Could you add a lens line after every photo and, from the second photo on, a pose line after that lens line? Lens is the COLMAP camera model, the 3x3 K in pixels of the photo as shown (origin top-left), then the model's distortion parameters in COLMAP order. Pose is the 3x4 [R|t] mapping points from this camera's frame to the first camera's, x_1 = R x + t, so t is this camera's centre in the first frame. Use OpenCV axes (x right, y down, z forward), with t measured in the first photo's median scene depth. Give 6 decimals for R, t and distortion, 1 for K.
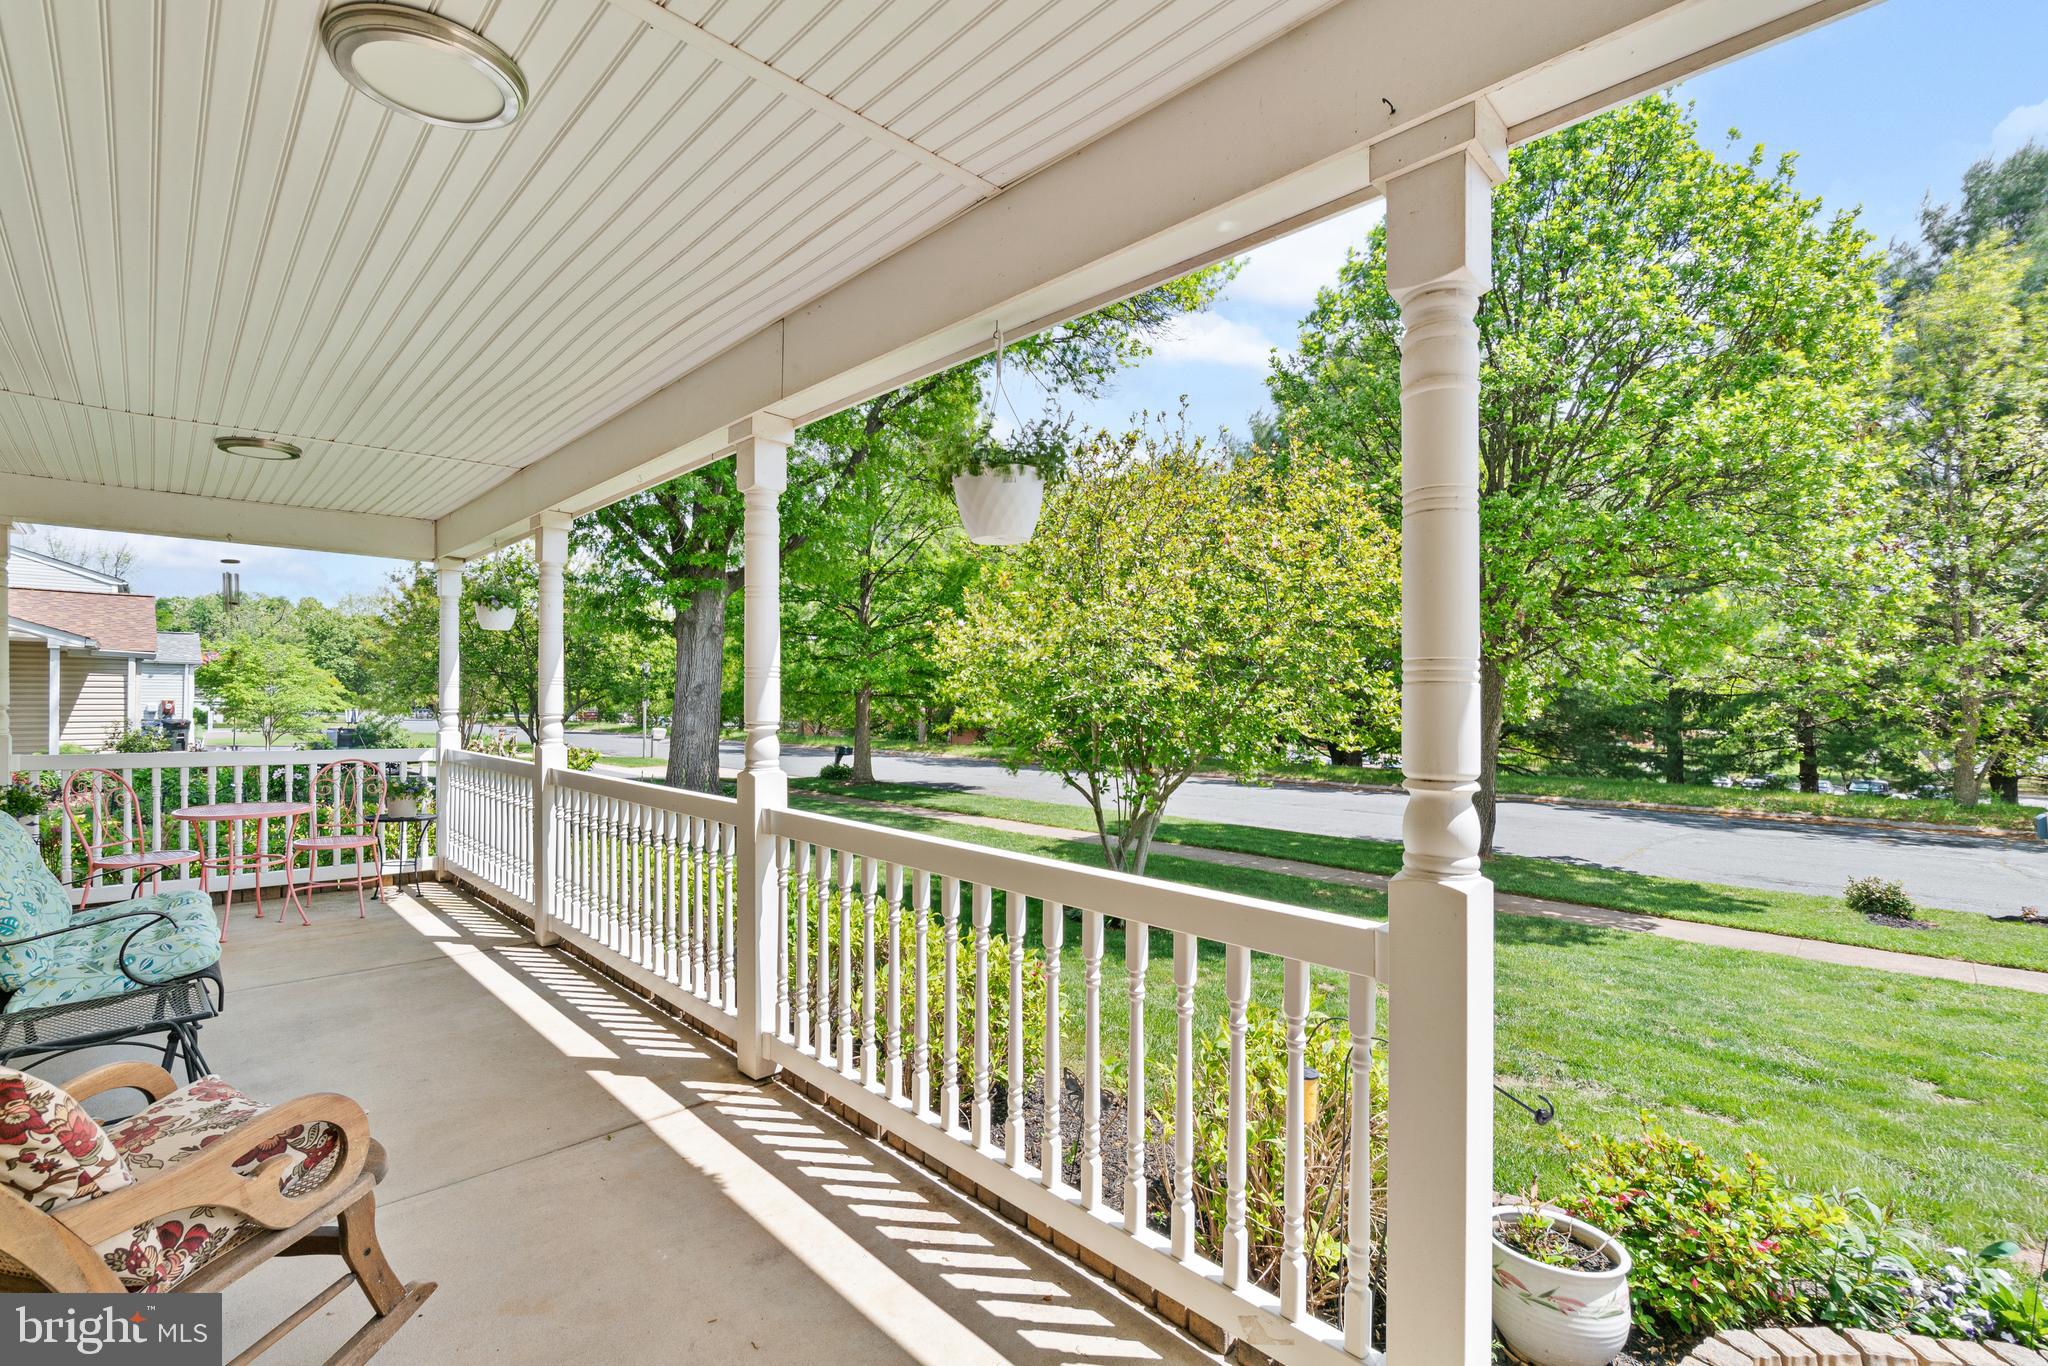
lens RADIAL K [[904.3, 0, 1008.0], [0, 904.3, 696.2], [0, 0, 1]] dist [-0.000626, -0.000144]
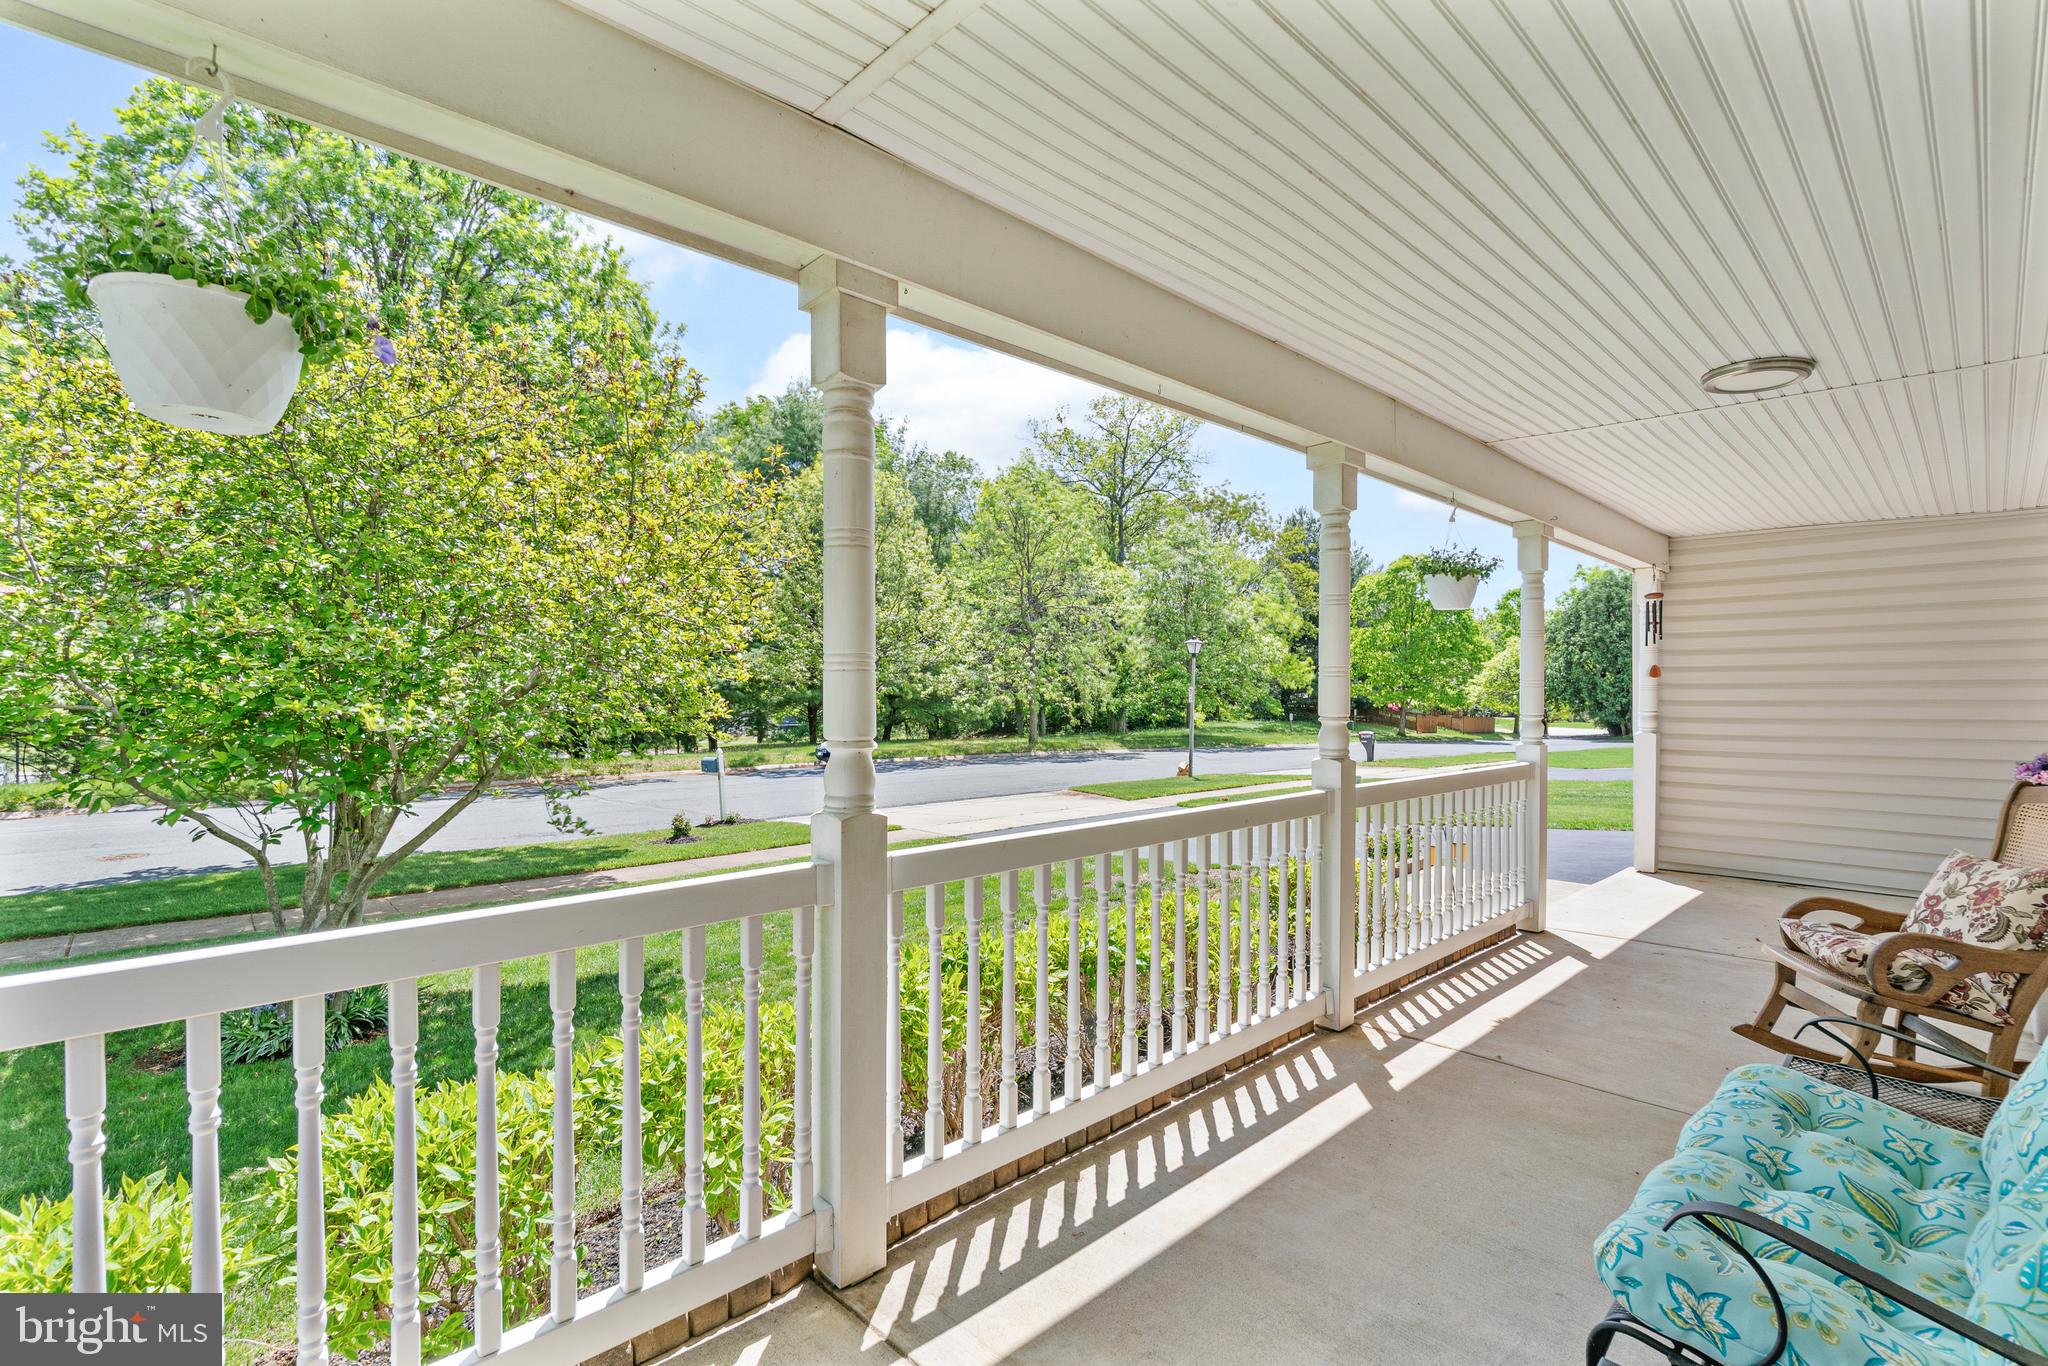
lens RADIAL K [[904.3, 0, 1008.0], [0, 904.3, 696.2], [0, 0, 1]] dist [-0.000626, -0.000144]
pose [[0.027141, 0.010725, 0.999574, -1.433726], [0.027496, 0.999556, -0.011471, 0.017478], [-0.999253, 0.027795, 0.026834, 1.398258]]
